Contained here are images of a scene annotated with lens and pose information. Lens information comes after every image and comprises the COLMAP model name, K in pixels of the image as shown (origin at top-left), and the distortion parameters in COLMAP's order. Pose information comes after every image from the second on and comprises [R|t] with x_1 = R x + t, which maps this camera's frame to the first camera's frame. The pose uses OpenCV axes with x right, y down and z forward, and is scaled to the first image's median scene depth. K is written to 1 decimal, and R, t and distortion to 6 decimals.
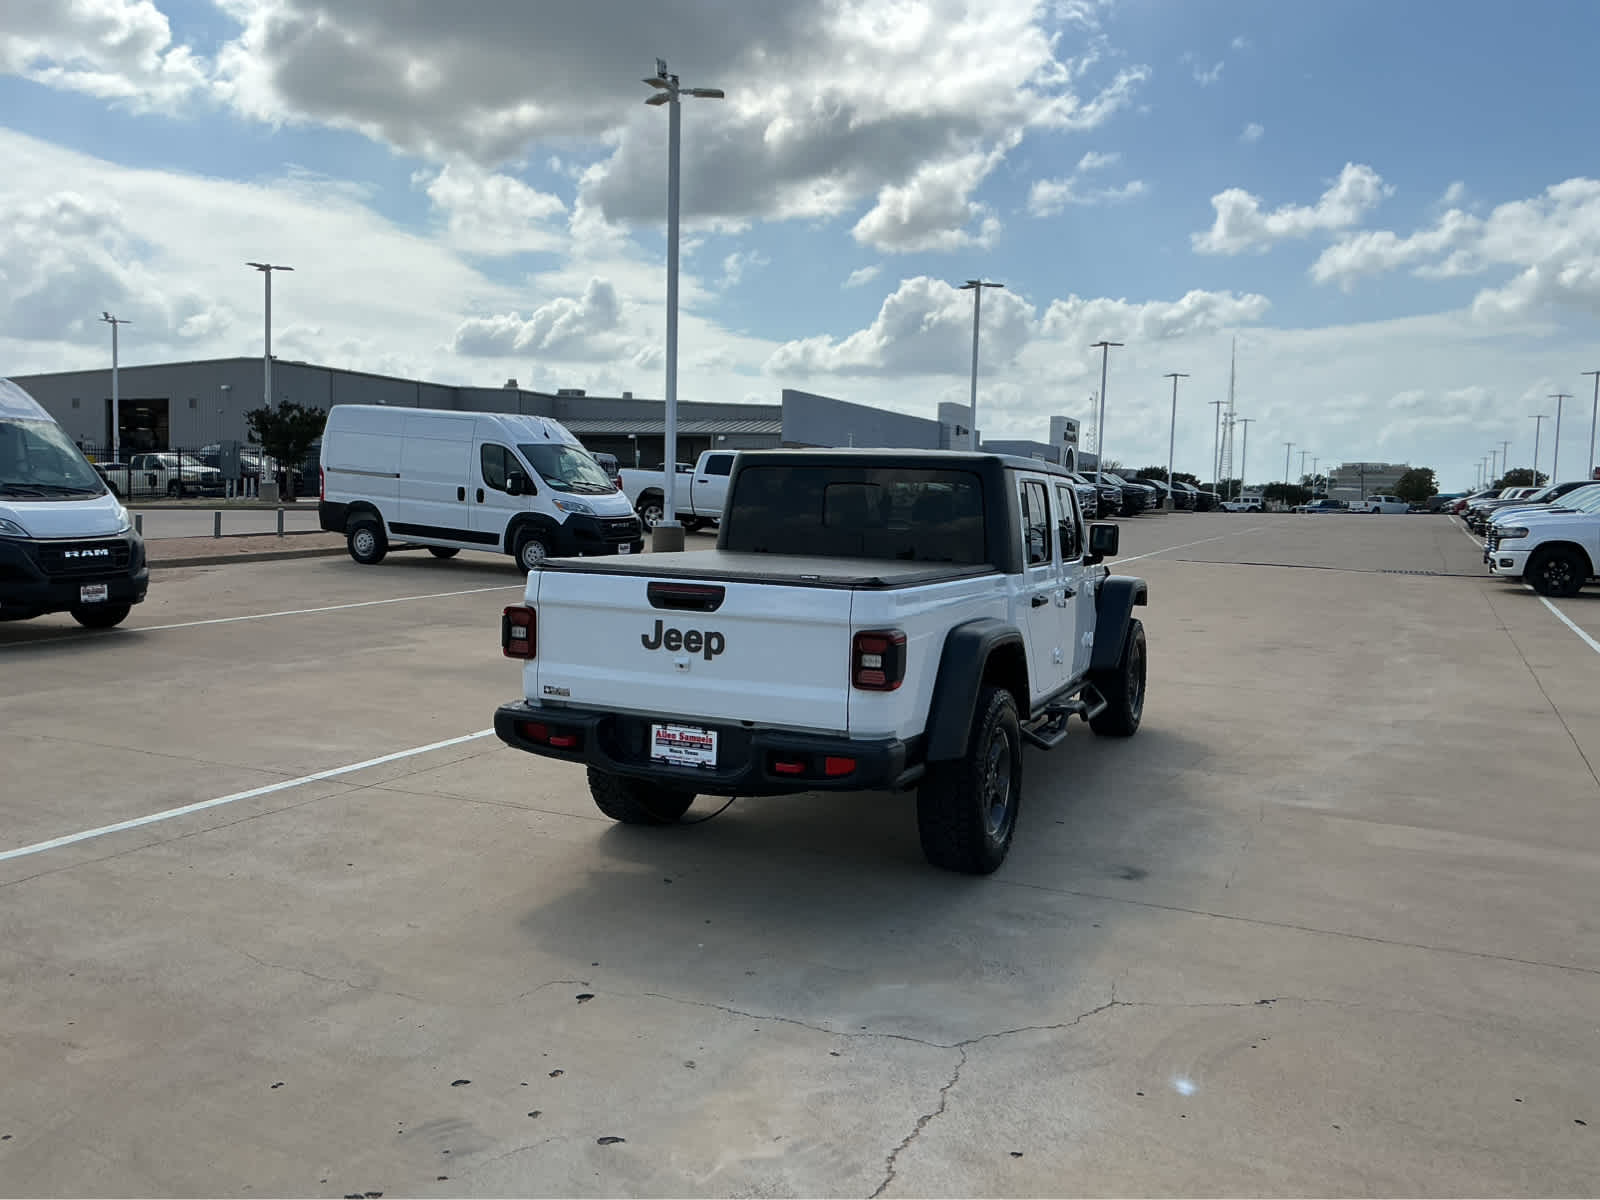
lens RADIAL K [[1327.7, 0, 791.8], [0, 1327.7, 589.4], [0, 0, 1]] dist [0.082750, -0.151427]
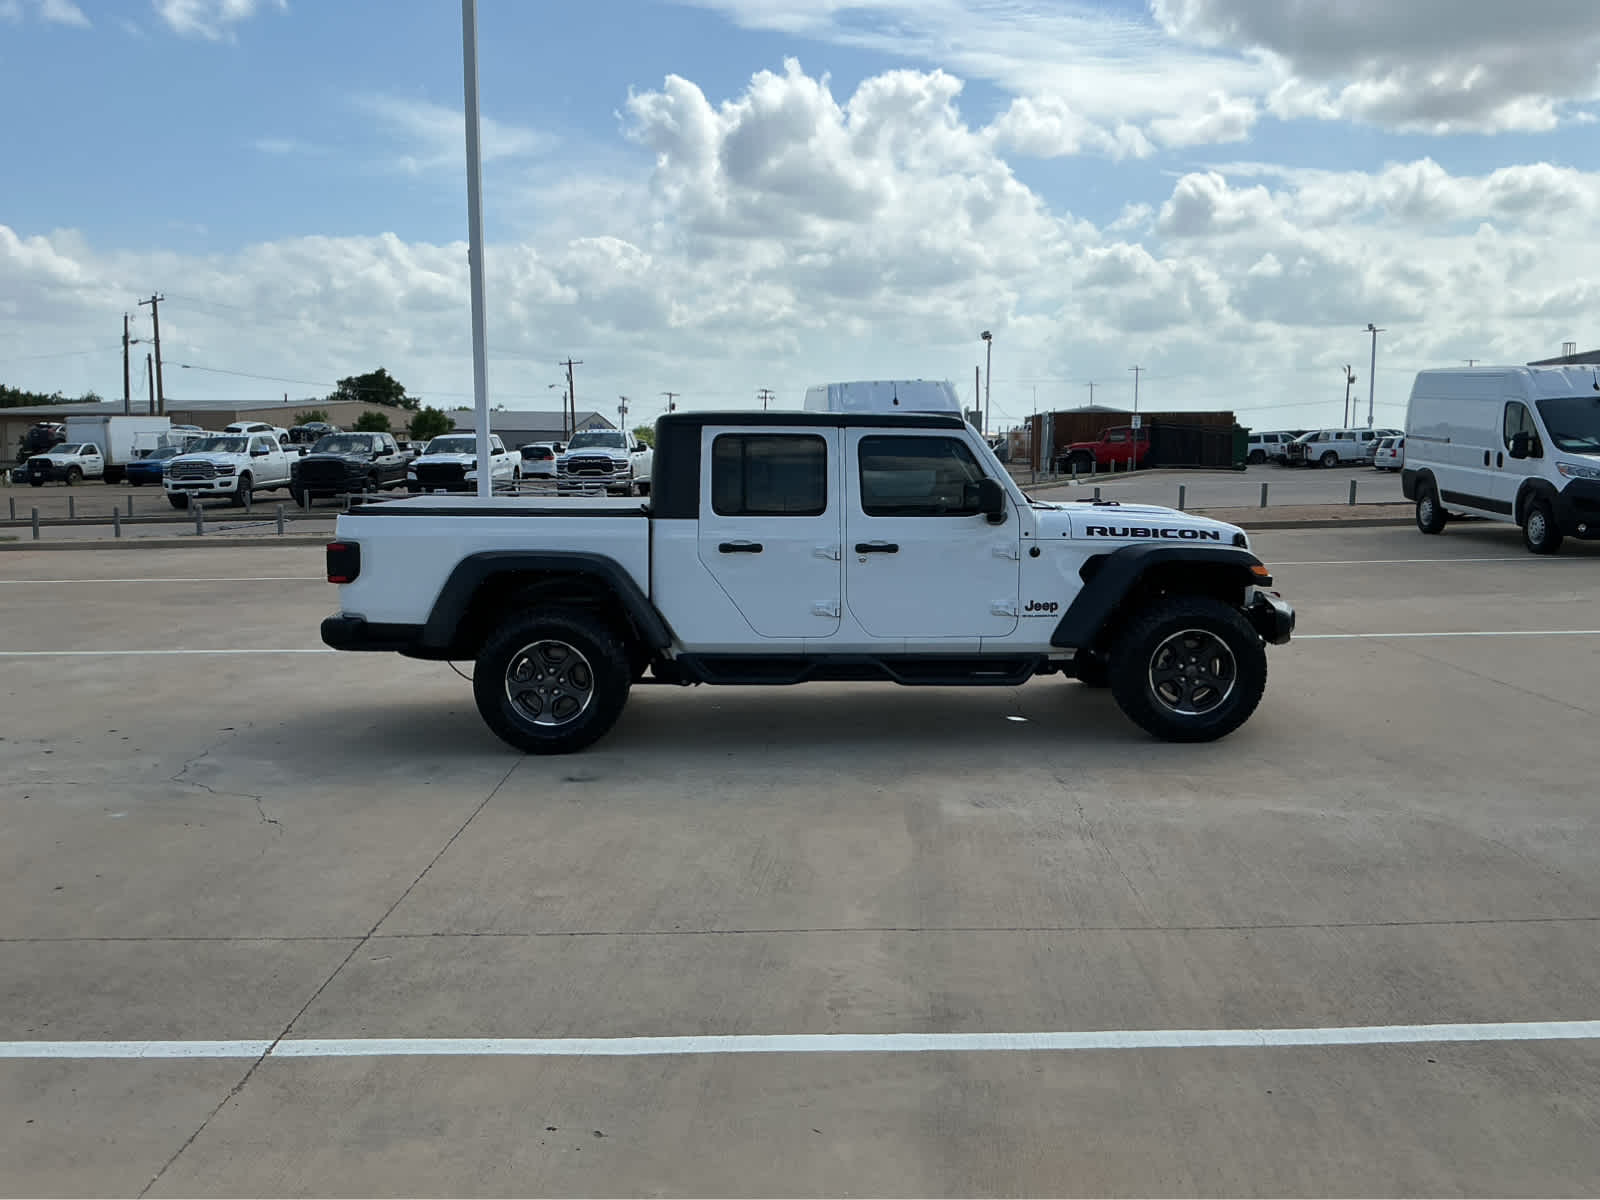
lens RADIAL K [[1327.7, 0, 811.2], [0, 1327.7, 605.5], [0, 0, 1]] dist [0.082750, -0.151427]
pose [[0.425549, 0.078398, -0.901533, 1.540173], [-0.052132, 0.996710, 0.062067, -0.018134], [0.903432, 0.020586, 0.428236, 0.781622]]
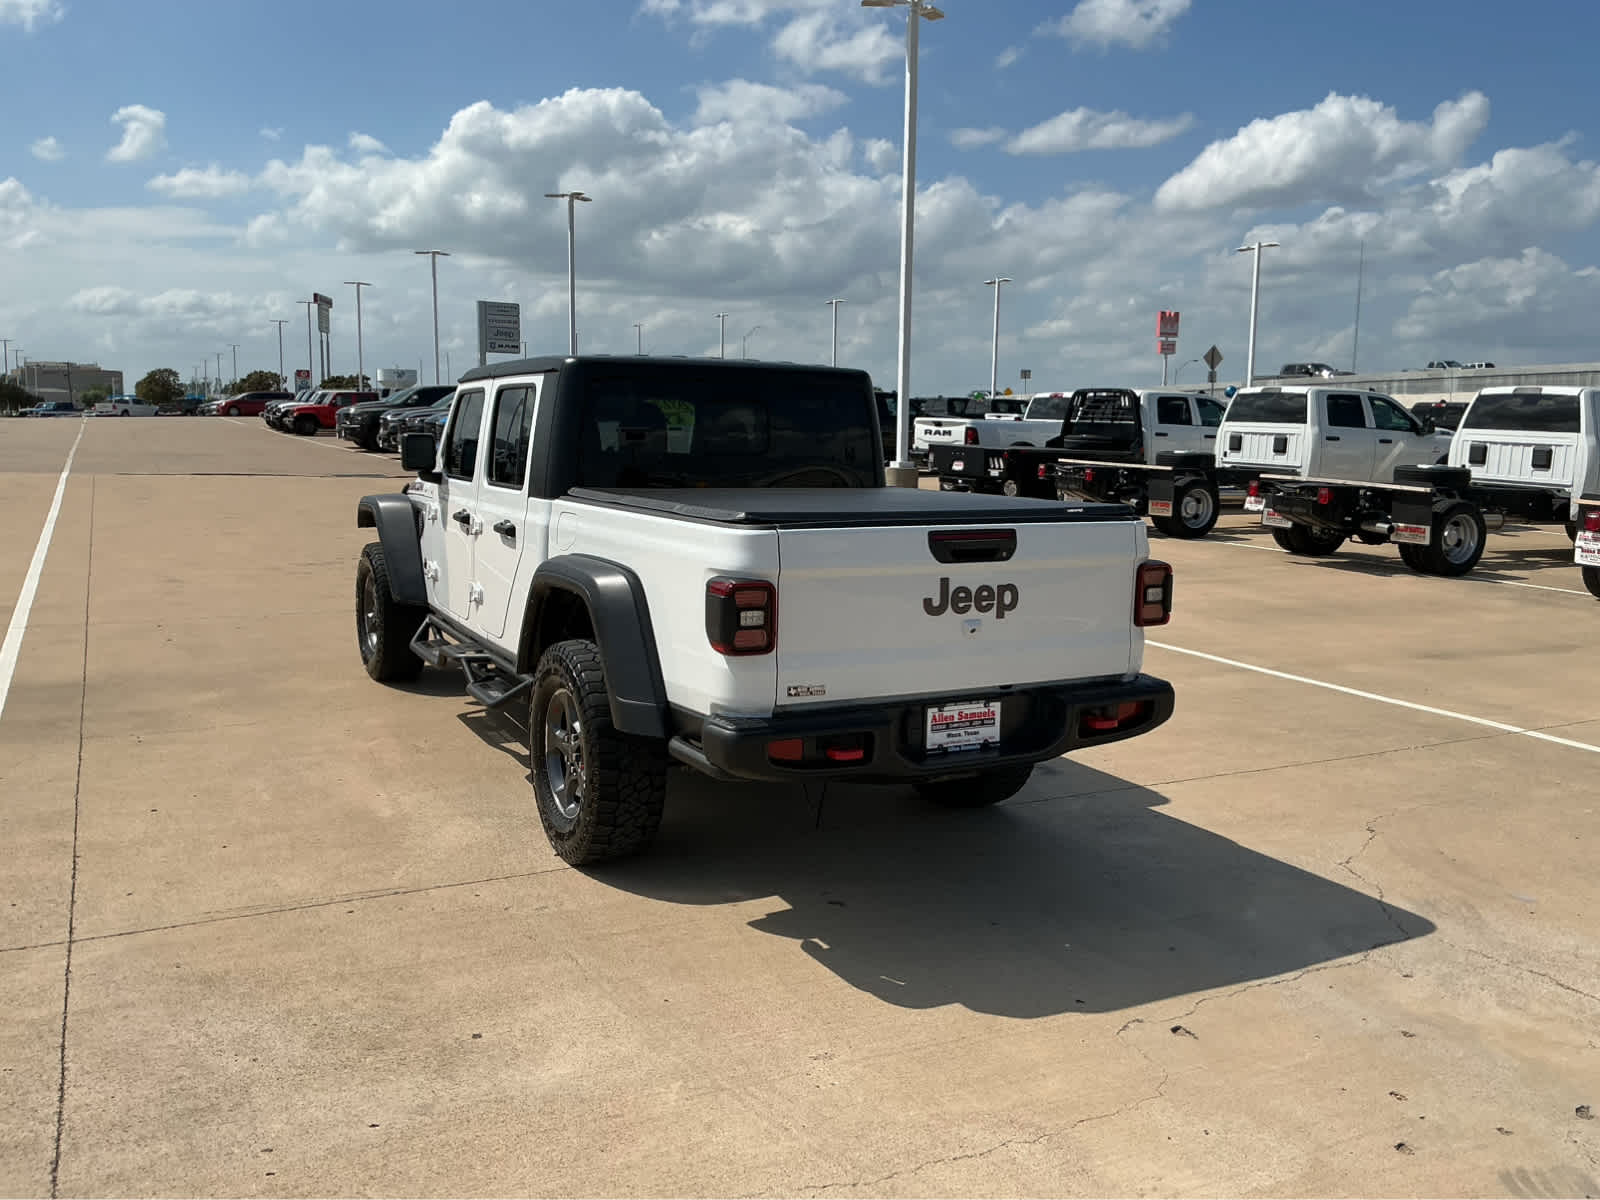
lens RADIAL K [[1327.7, 0, 806.6], [0, 1327.7, 609.6], [0, 0, 1]] dist [0.082750, -0.151427]
pose [[0.605264, -0.125432, 0.786081, -0.772613], [0.056037, 0.991771, 0.115106, -0.053828], [-0.794050, -0.025620, 0.607312, 0.575688]]
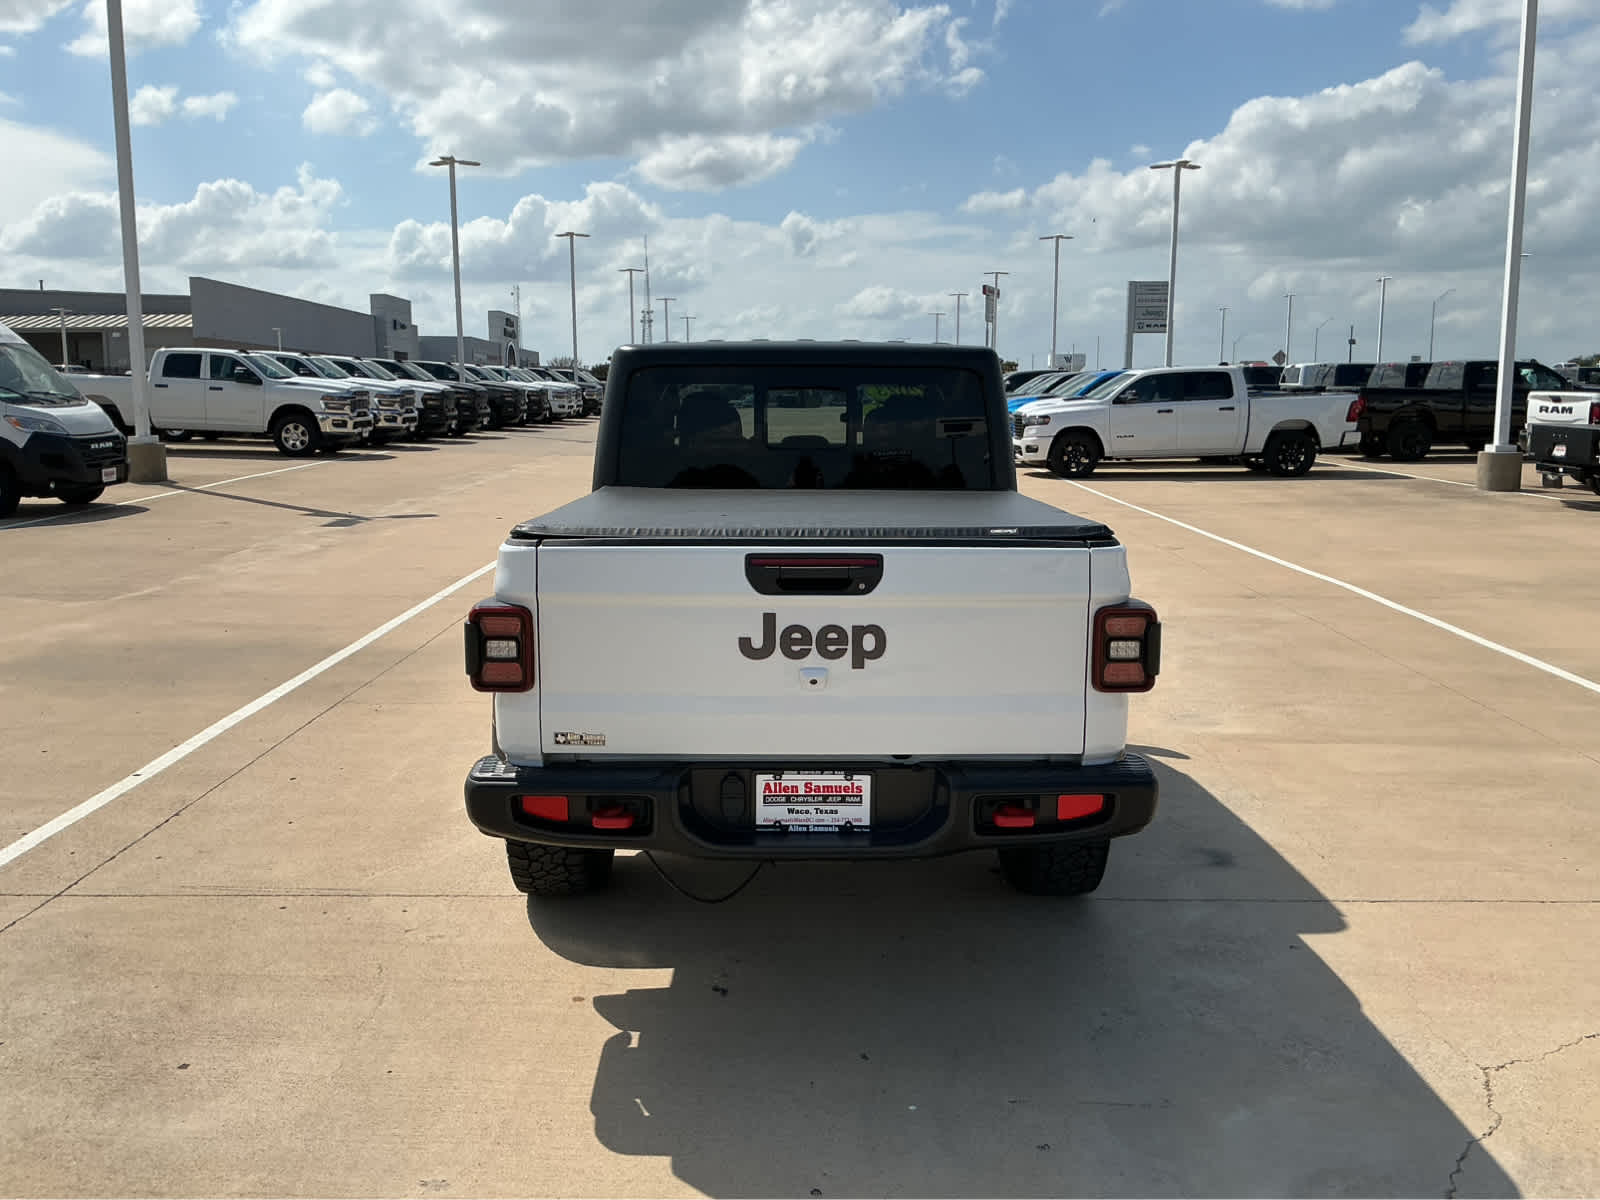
lens RADIAL K [[1327.7, 0, 793.5], [0, 1327.7, 603.1], [0, 0, 1]] dist [0.082750, -0.151427]
pose [[0.910306, -0.087652, 0.404548, -0.341463], [0.052837, 0.993934, 0.096459, -0.041337], [-0.410549, -0.066432, 0.909415, 0.417855]]
